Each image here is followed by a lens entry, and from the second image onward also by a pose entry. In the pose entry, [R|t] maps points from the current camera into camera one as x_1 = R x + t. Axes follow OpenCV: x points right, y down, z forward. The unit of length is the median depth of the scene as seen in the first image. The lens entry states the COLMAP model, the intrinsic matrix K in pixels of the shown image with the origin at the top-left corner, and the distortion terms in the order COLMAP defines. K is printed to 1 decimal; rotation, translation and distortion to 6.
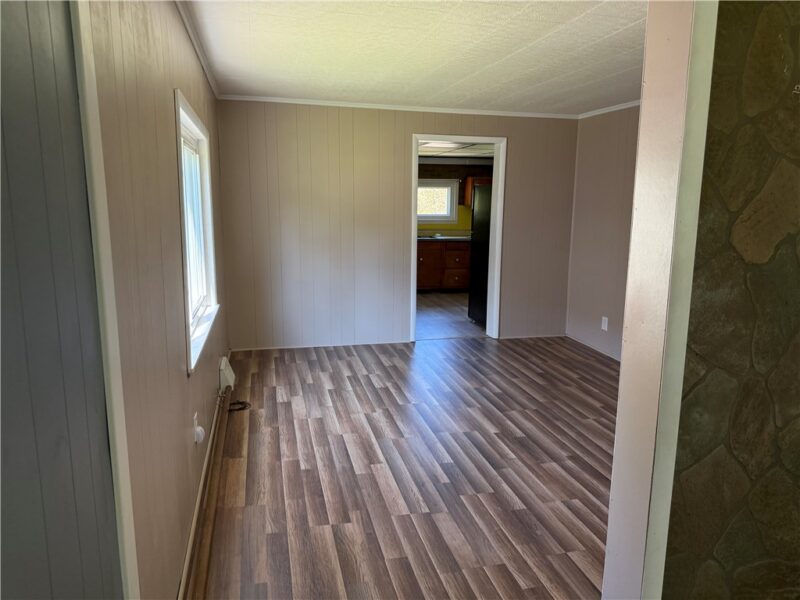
lens RADIAL K [[562.5, 0, 402.3], [0, 562.5, 298.9], [0, 0, 1]] dist [-0.000005, -0.003219]
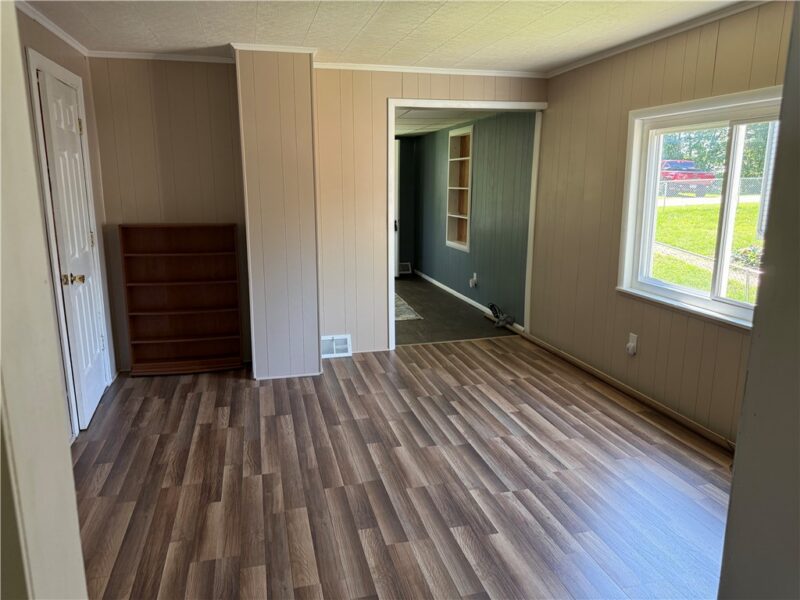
lens RADIAL K [[562.5, 0, 402.3], [0, 562.5, 298.9], [0, 0, 1]] dist [-0.000005, -0.003219]
pose [[-0.999923, 0.002699, -0.012096, 0.191972], [-0.001945, 0.929752, 0.368182, -0.334599], [0.012239, 0.368178, -0.929675, 1.943086]]
